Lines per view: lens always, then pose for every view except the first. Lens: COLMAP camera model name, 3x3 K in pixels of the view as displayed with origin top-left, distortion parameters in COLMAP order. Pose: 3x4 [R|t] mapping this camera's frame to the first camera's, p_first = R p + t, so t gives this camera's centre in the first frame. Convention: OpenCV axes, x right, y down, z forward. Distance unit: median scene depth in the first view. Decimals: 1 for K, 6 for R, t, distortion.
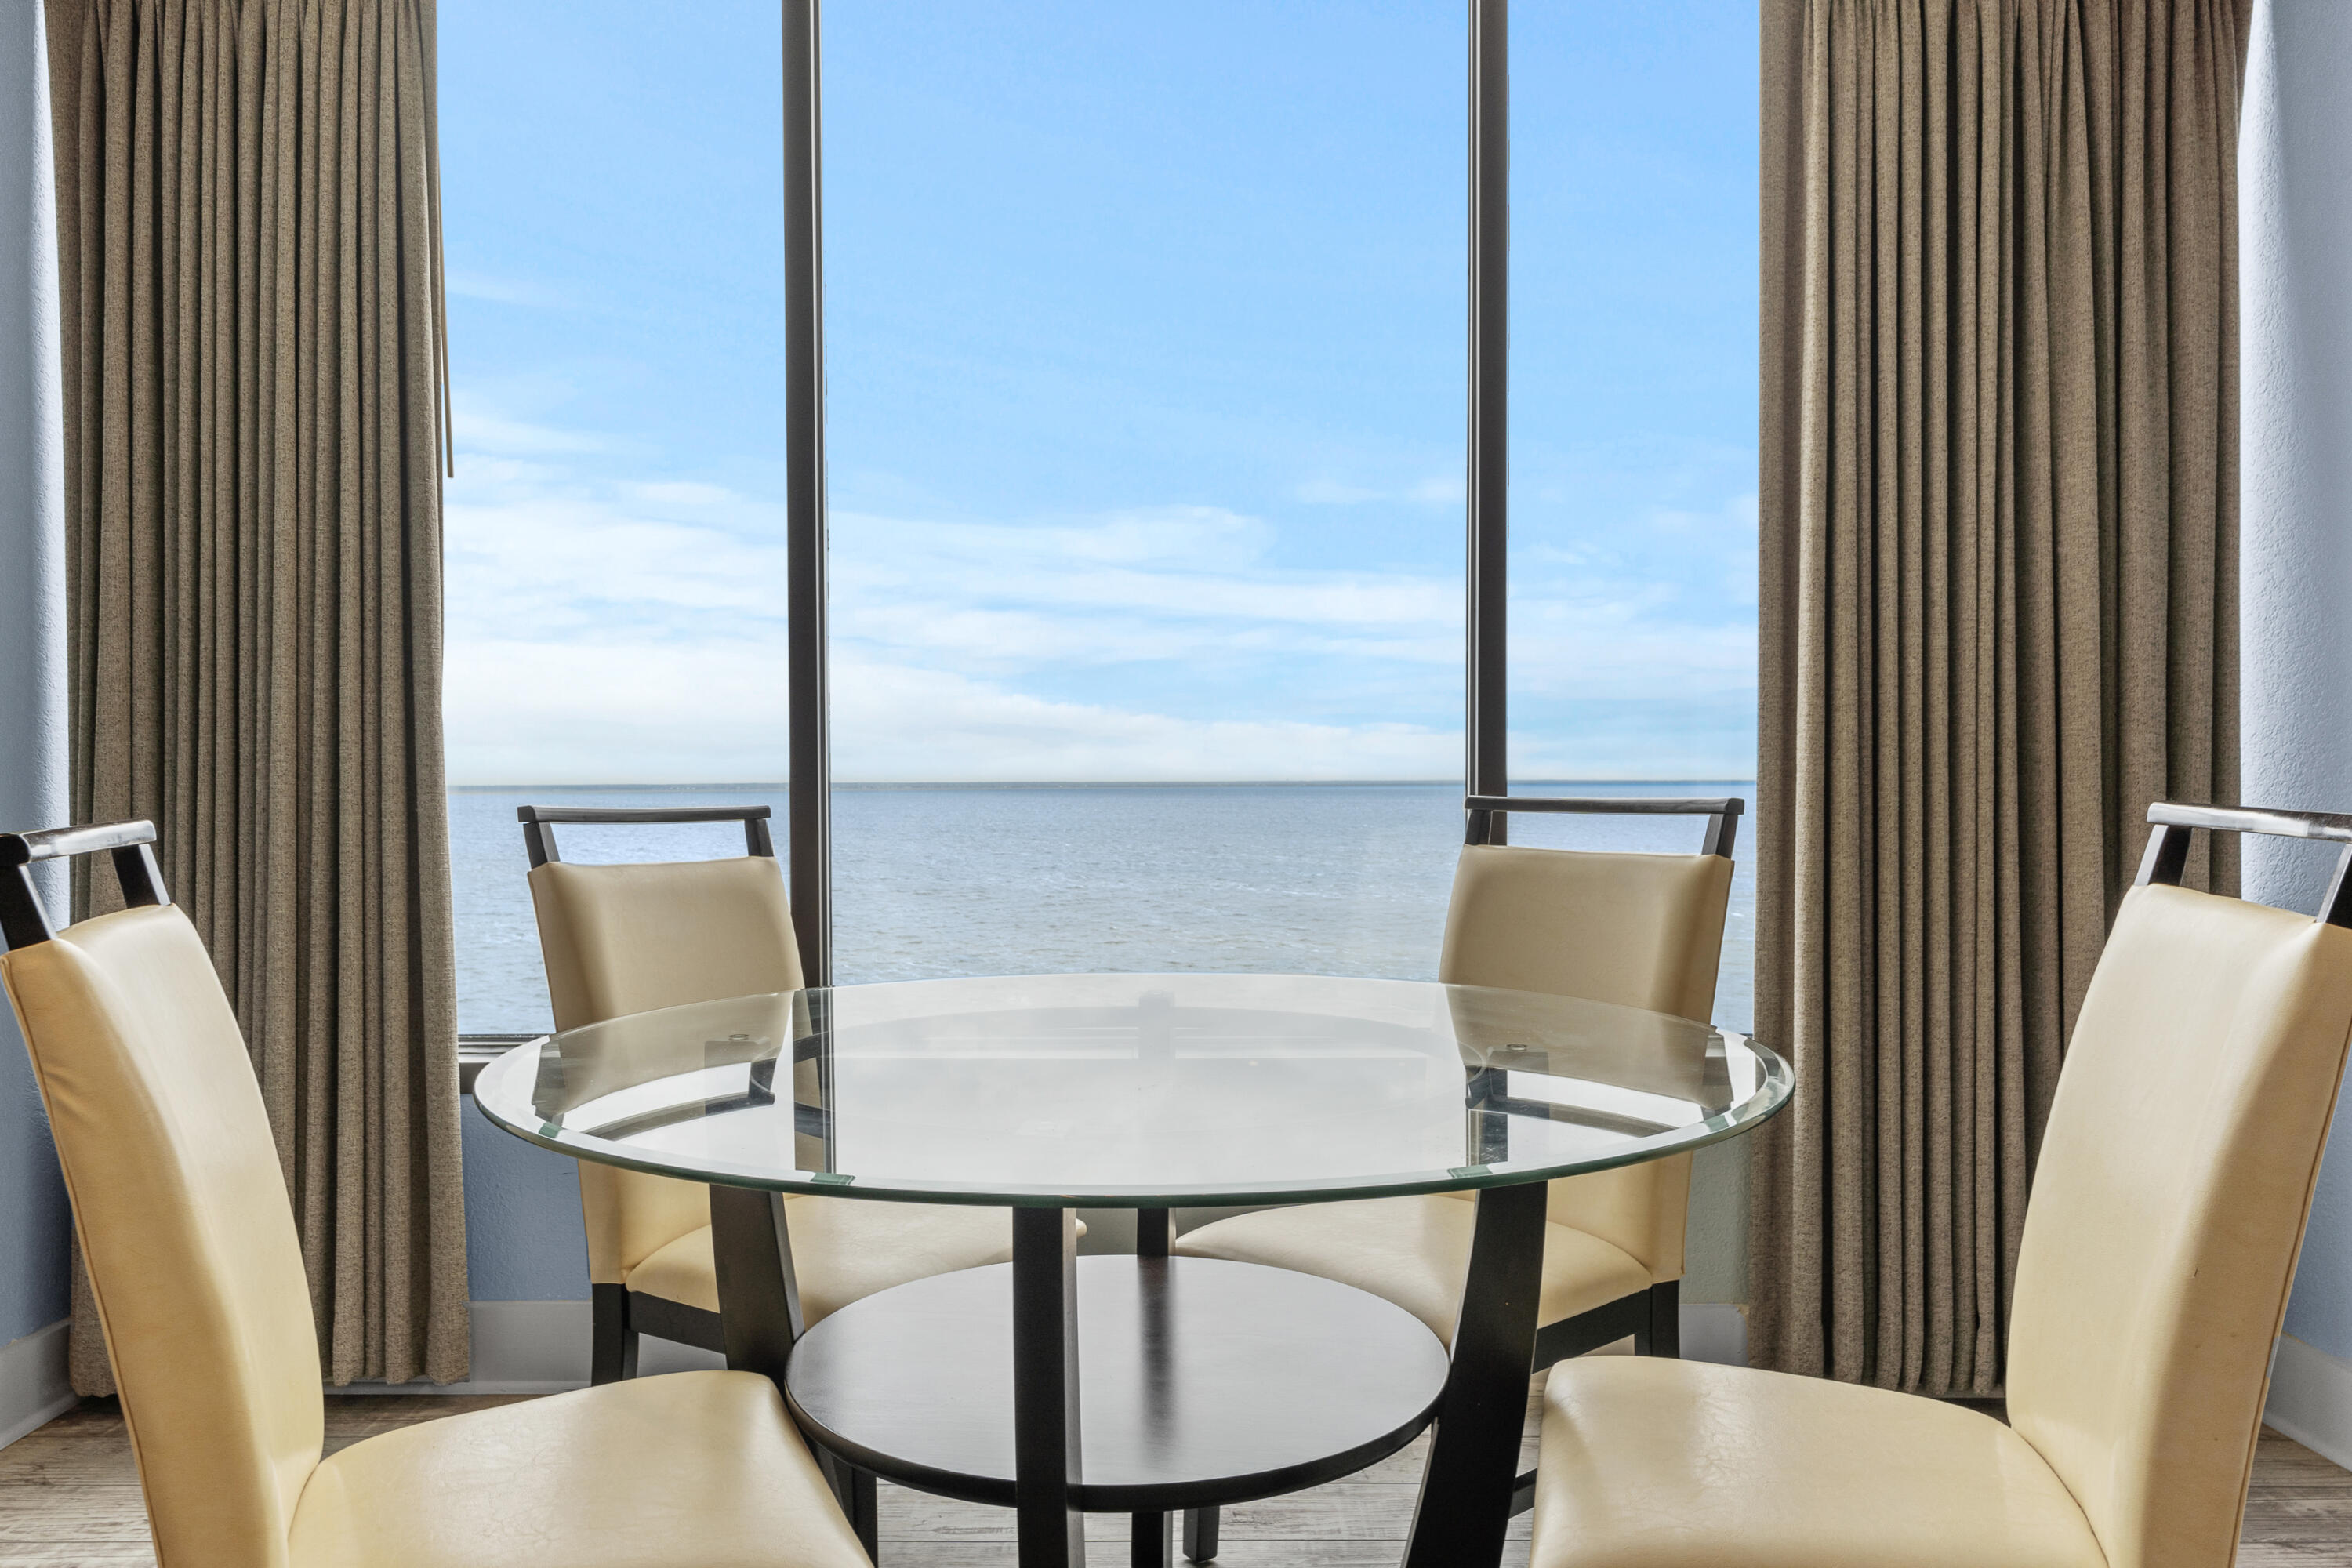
lens RADIAL K [[1663.9, 0, 1125.5], [0, 1663.9, 832.5], [0, 0, 1]] dist [-0.001548, -0.000178]
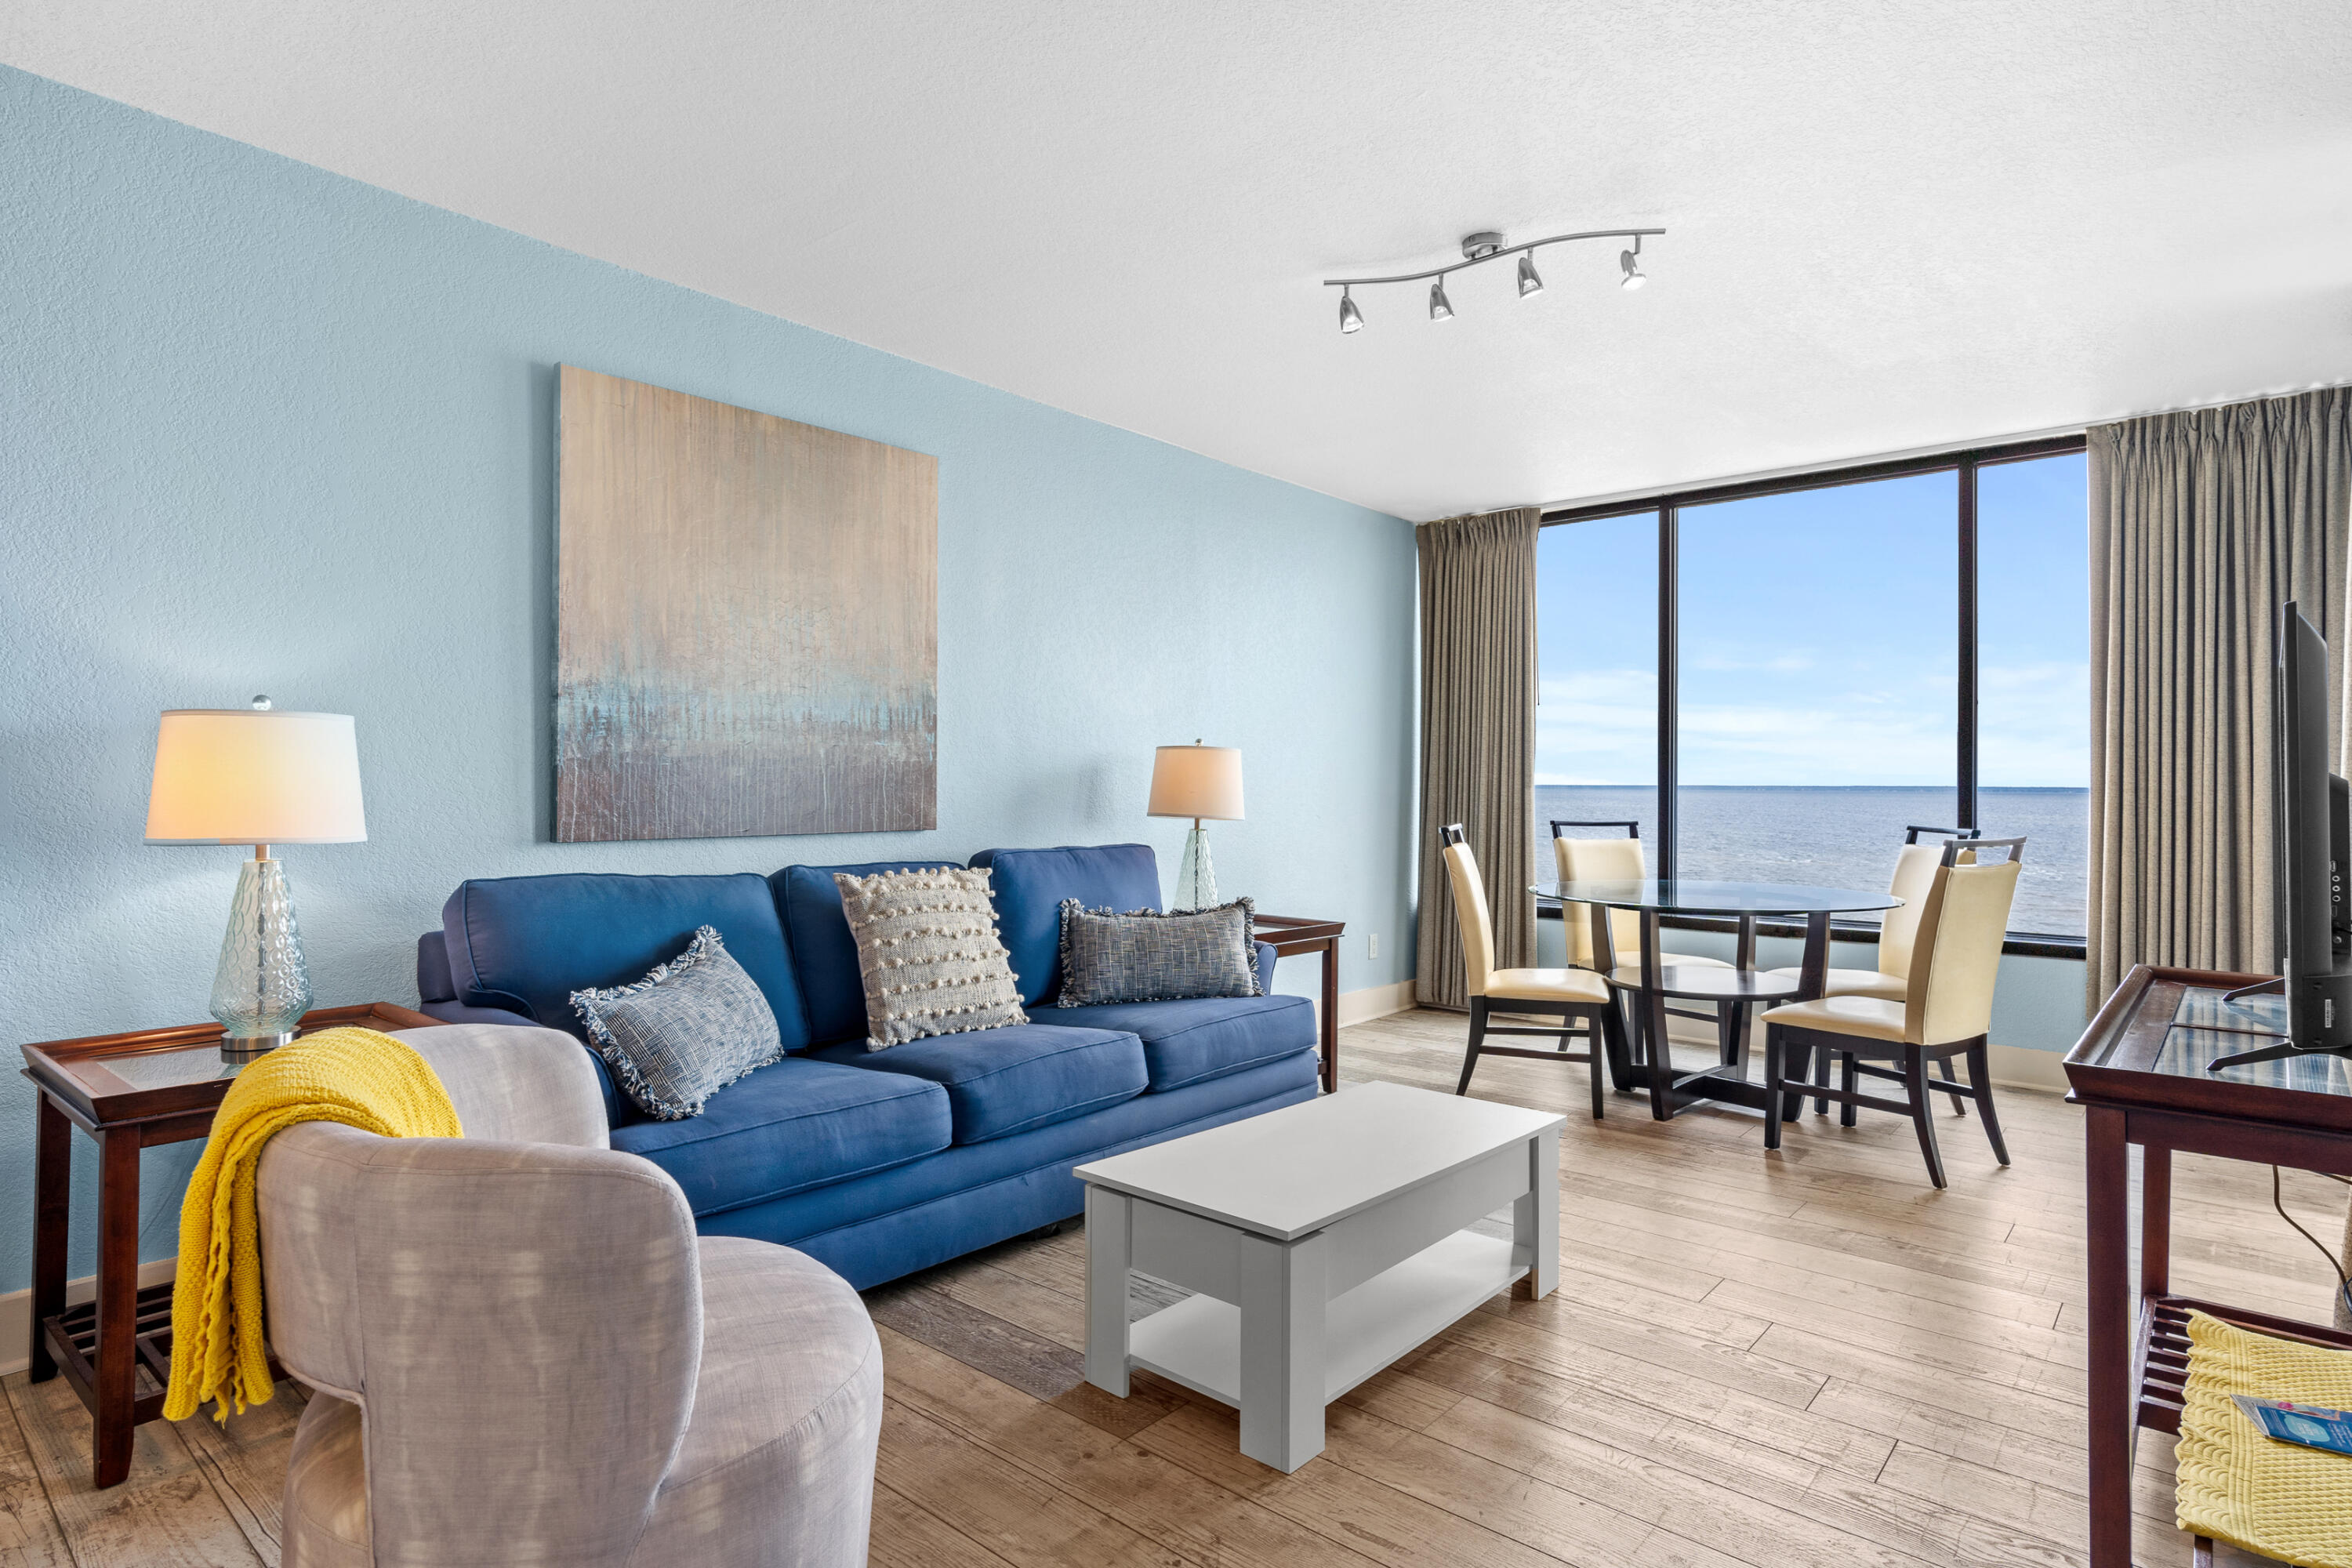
lens RADIAL K [[1244.0, 0, 1167.1], [0, 1244.0, 784.2], [0, 0, 1]] dist [-0.005052, 0.000353]
pose [[0.764088, 0.008769, -0.645052, 0.523931], [-0.028073, 0.999412, -0.019667, -0.014332], [0.644500, 0.033135, 0.763886, -1.123086]]
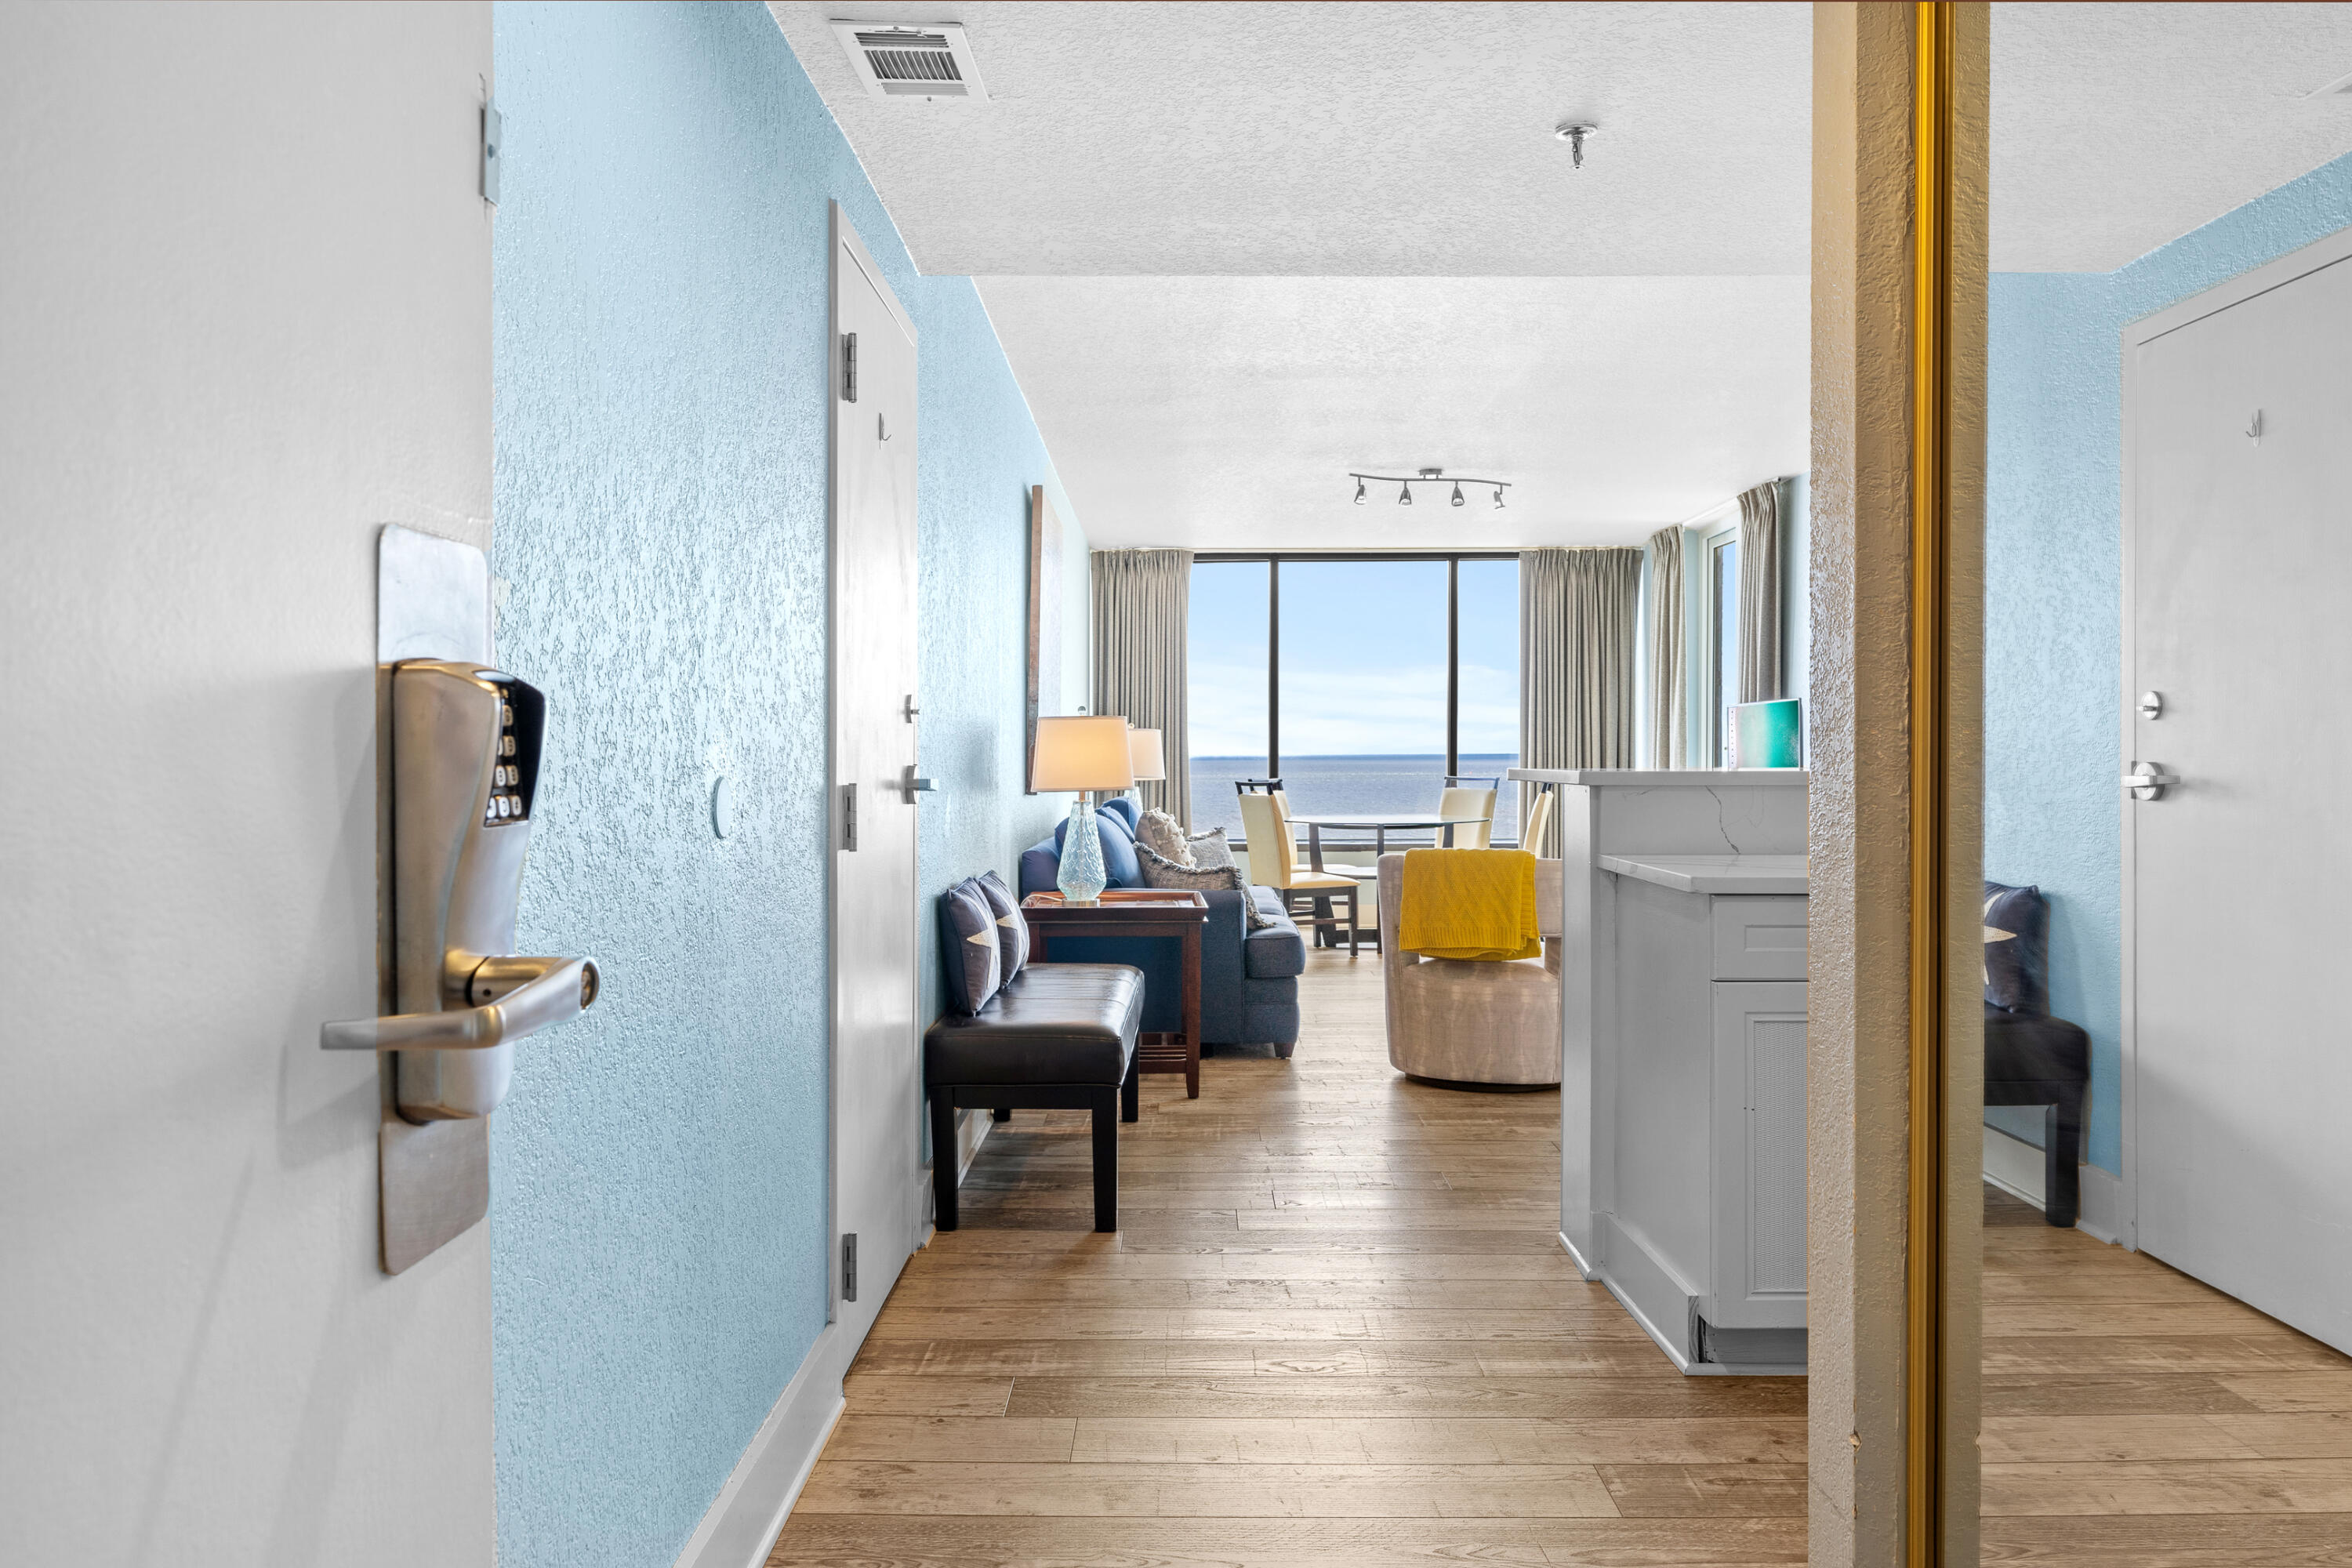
lens RADIAL K [[1628.3, 0, 1170.4], [0, 1628.3, 781.9], [0, 0, 1]] dist [0.000218, 0.000524]
pose [[0.999991, 0.001240, 0.004159, -0.486447], [-0.001173, 0.999870, -0.016068, 0.054066], [-0.004178, 0.016063, 0.999862, -2.977875]]
